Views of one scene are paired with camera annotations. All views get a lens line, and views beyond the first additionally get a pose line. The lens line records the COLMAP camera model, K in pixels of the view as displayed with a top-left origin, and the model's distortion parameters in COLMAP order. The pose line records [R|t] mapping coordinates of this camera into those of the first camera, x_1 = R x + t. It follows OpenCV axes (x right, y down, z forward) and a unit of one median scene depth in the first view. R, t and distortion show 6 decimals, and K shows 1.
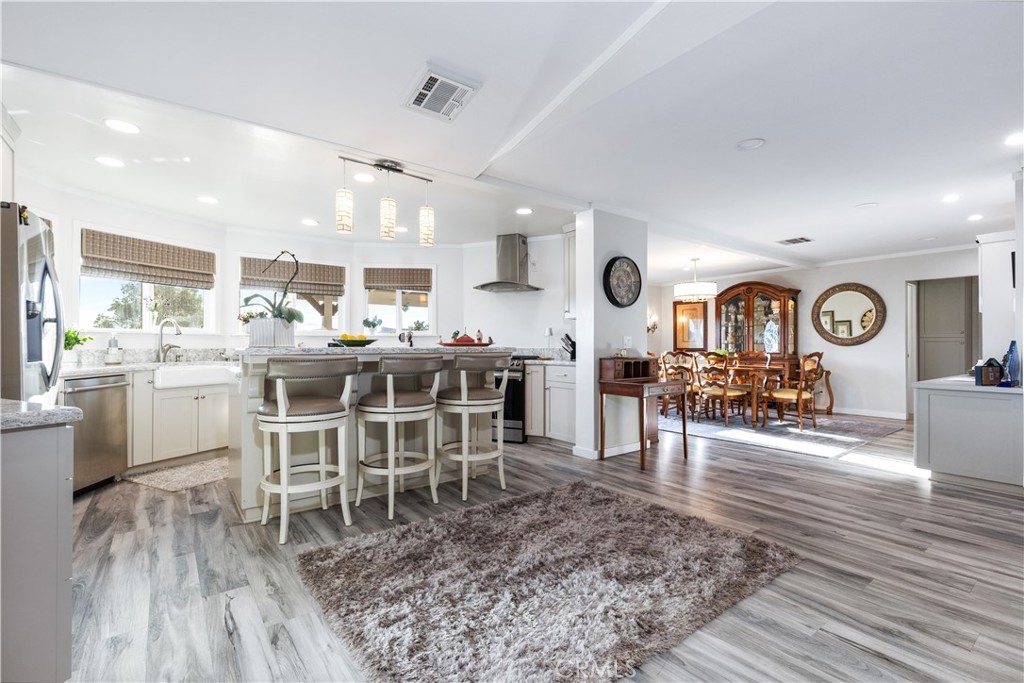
lens RADIAL K [[461.2, 0, 511.0], [0, 461.2, 340.0], [0, 0, 1]] dist [0.003227, -0.001774]
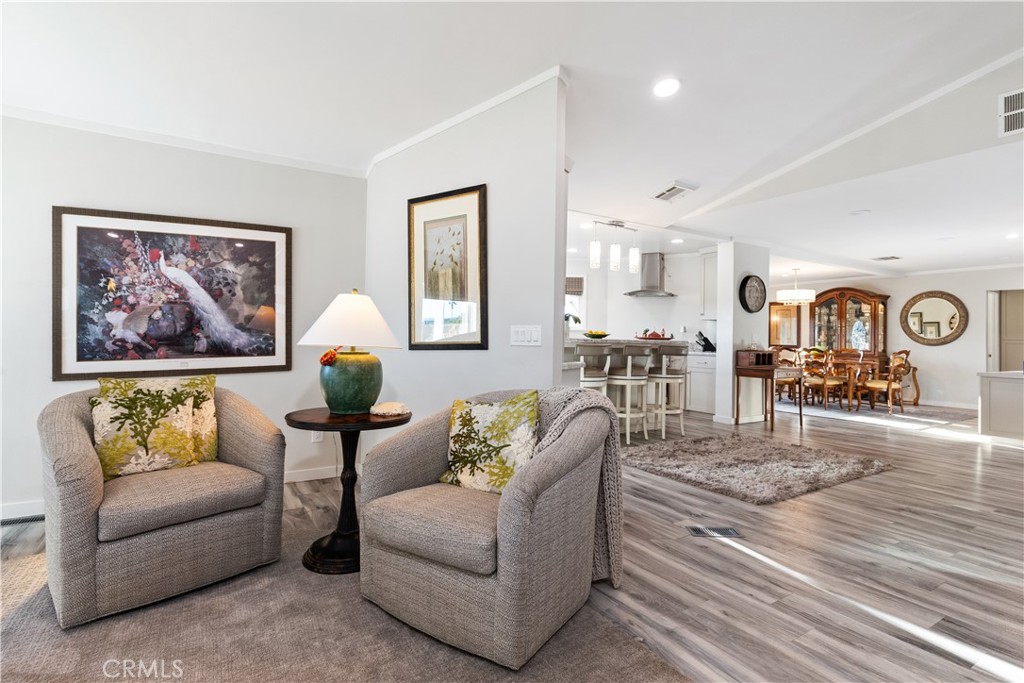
lens RADIAL K [[478.8, 0, 523.5], [0, 478.8, 323.9], [0, 0, 1]] dist [-0.011385, 0.001906]
pose [[0.995693, 0.017949, -0.090954, -0.270015], [-0.019635, 0.999651, -0.017672, -0.000968], [0.090605, 0.019382, 0.995698, -0.408906]]
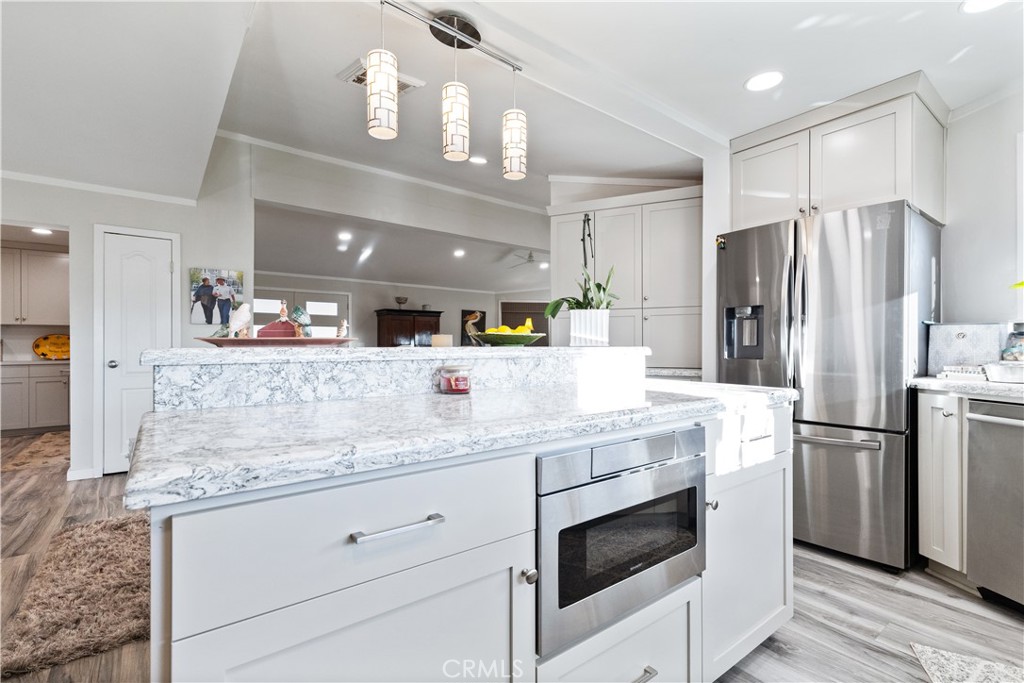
lens RADIAL K [[461.2, 0, 511.5], [0, 461.2, 344.8], [0, 0, 1]] dist [0.003227, -0.001774]
pose [[-0.999982, -0.002704, -0.005350, -0.208623], [-0.002645, 0.999937, -0.010934, 0.013400], [0.005380, -0.010919, -0.999926, 1.007376]]
